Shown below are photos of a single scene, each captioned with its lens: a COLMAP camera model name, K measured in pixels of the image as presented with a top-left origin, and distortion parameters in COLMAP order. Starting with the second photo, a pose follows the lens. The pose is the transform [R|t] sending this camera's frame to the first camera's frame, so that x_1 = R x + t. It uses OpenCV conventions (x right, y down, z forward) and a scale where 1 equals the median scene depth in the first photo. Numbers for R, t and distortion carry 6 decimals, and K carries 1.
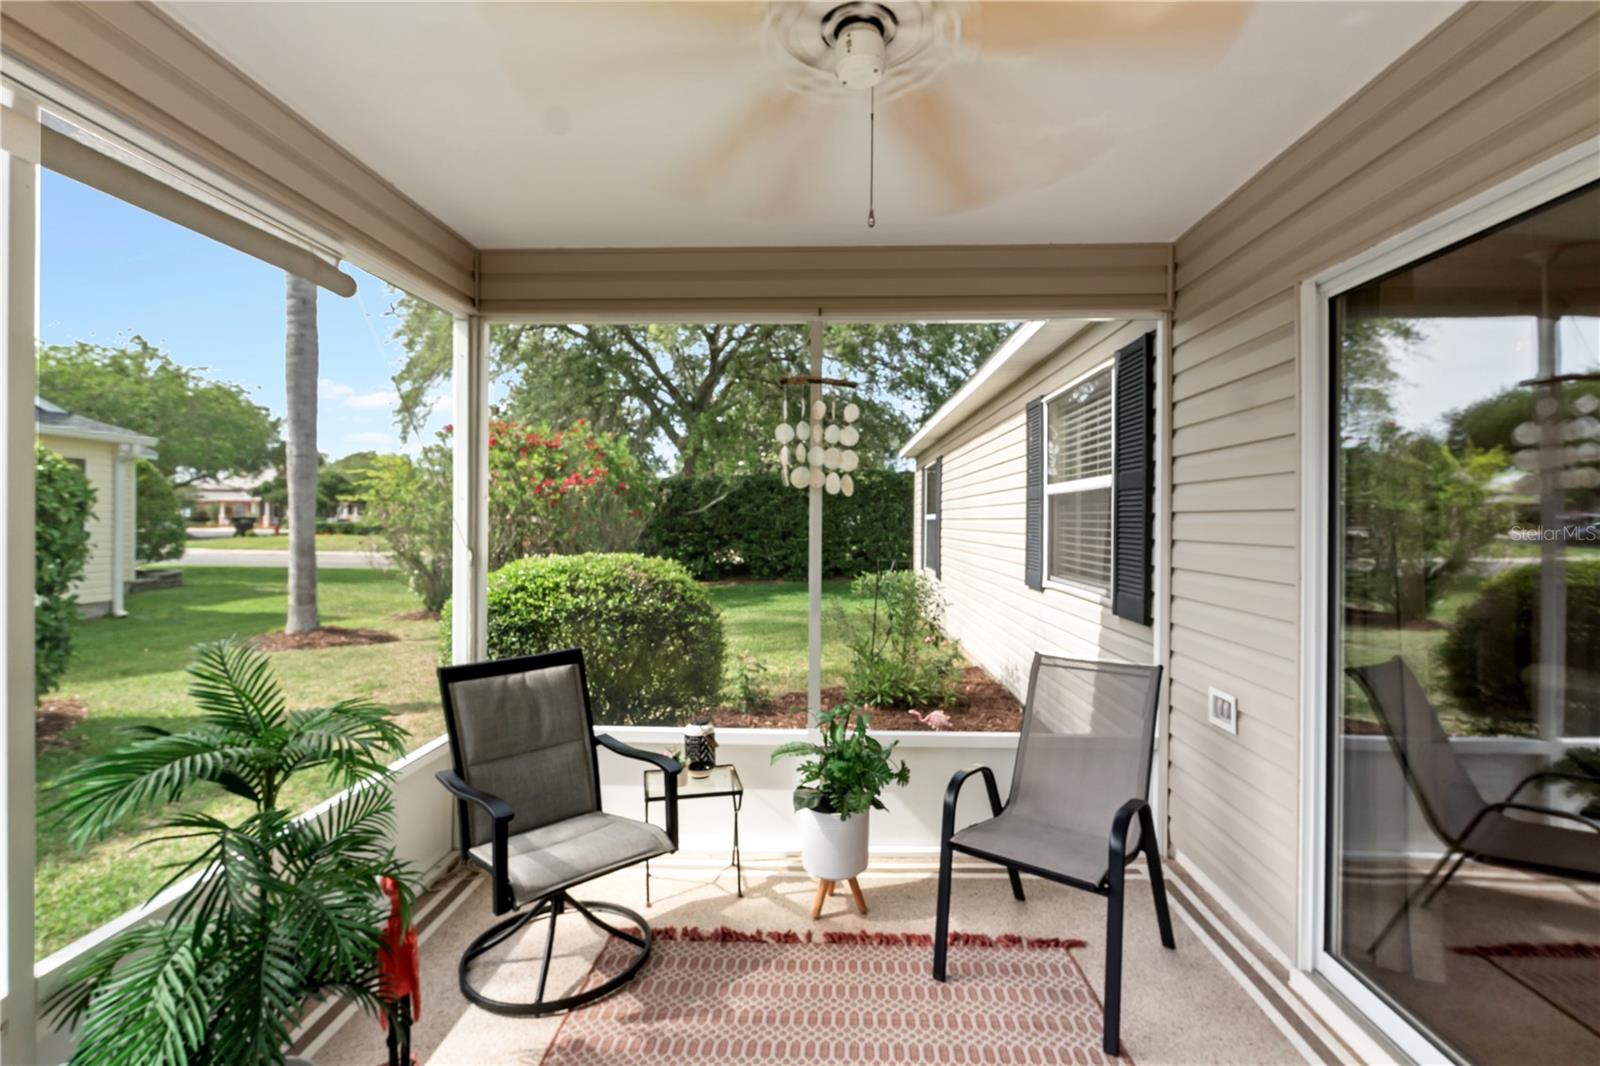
lens RADIAL K [[742.6, 0, 805.1], [0, 742.6, 525.6], [0, 0, 1]] dist [-0.013613, 0.003242]
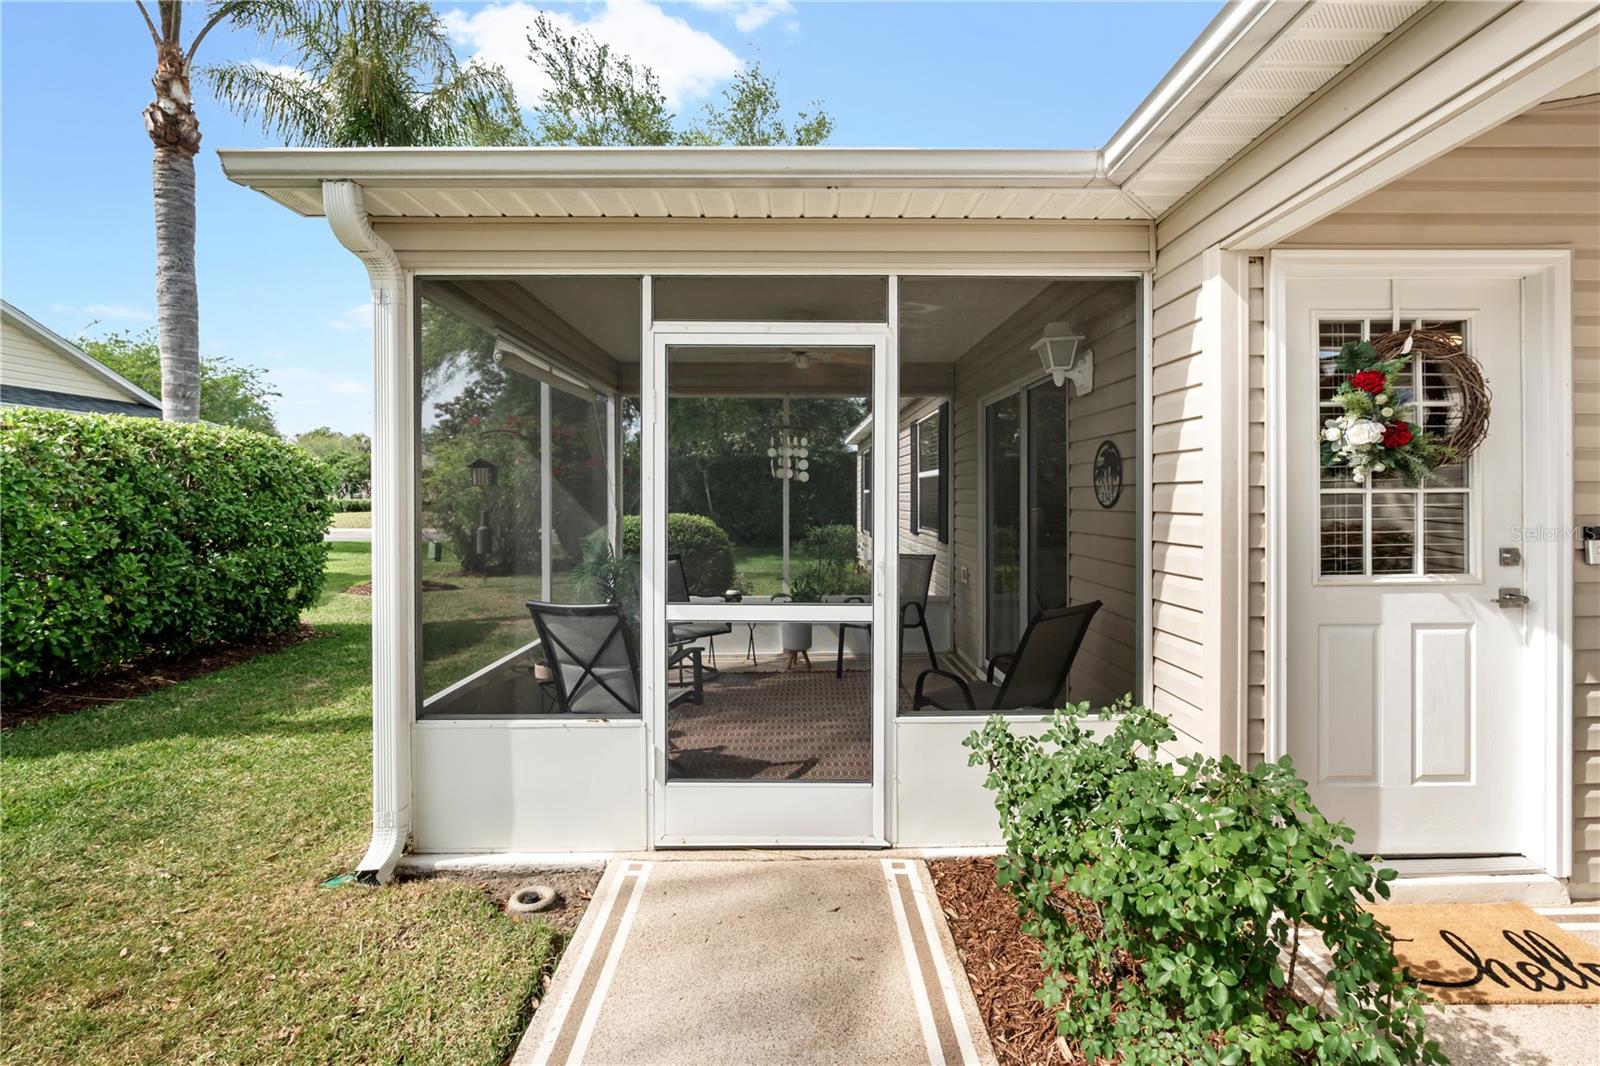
lens RADIAL K [[742.6, 0, 789.7], [0, 742.6, 500.3], [0, 0, 1]] dist [-0.013613, 0.003242]
pose [[0.999325, -0.007704, 0.035927, -0.031416], [0.007714, 0.999970, -0.000148, 0.006997], [-0.035925, 0.000425, 0.999354, -0.662678]]
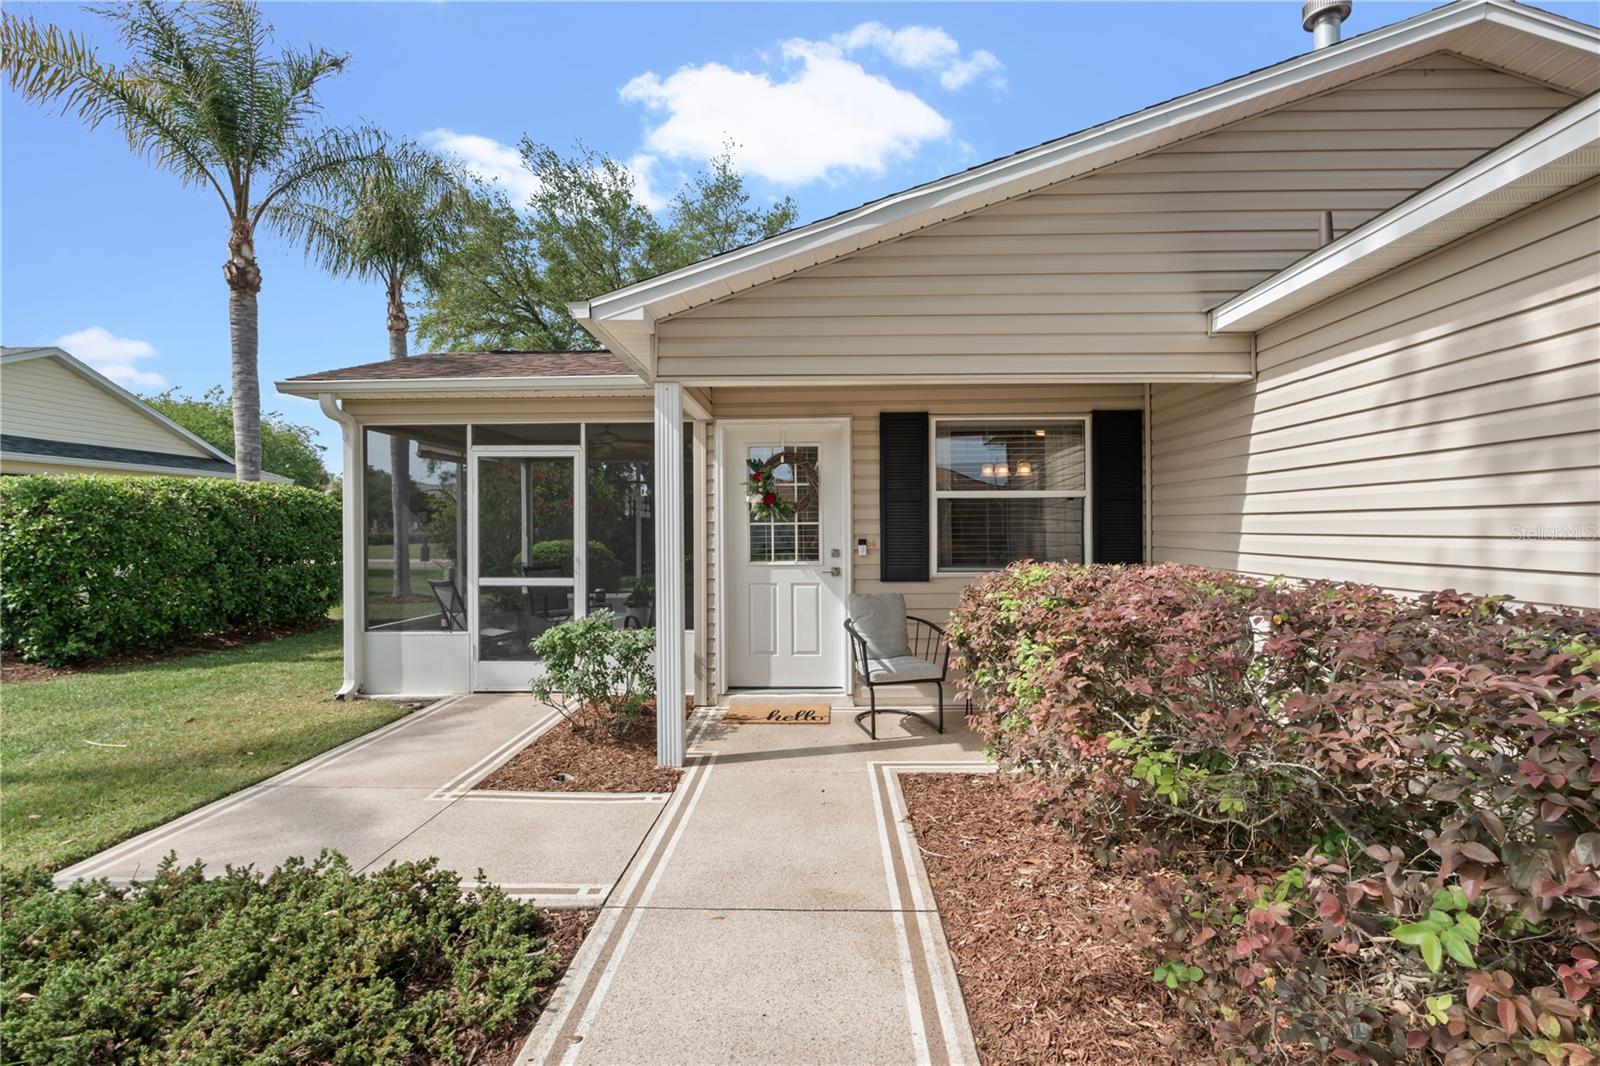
lens RADIAL K [[742.6, 0, 803.5], [0, 742.6, 531.0], [0, 0, 1]] dist [-0.013613, 0.003242]
pose [[0.999935, -0.011404, 0.000416, 0.967344], [0.011406, 0.999930, -0.003003, 0.032475], [-0.000382, 0.003008, 0.999995, -2.064823]]
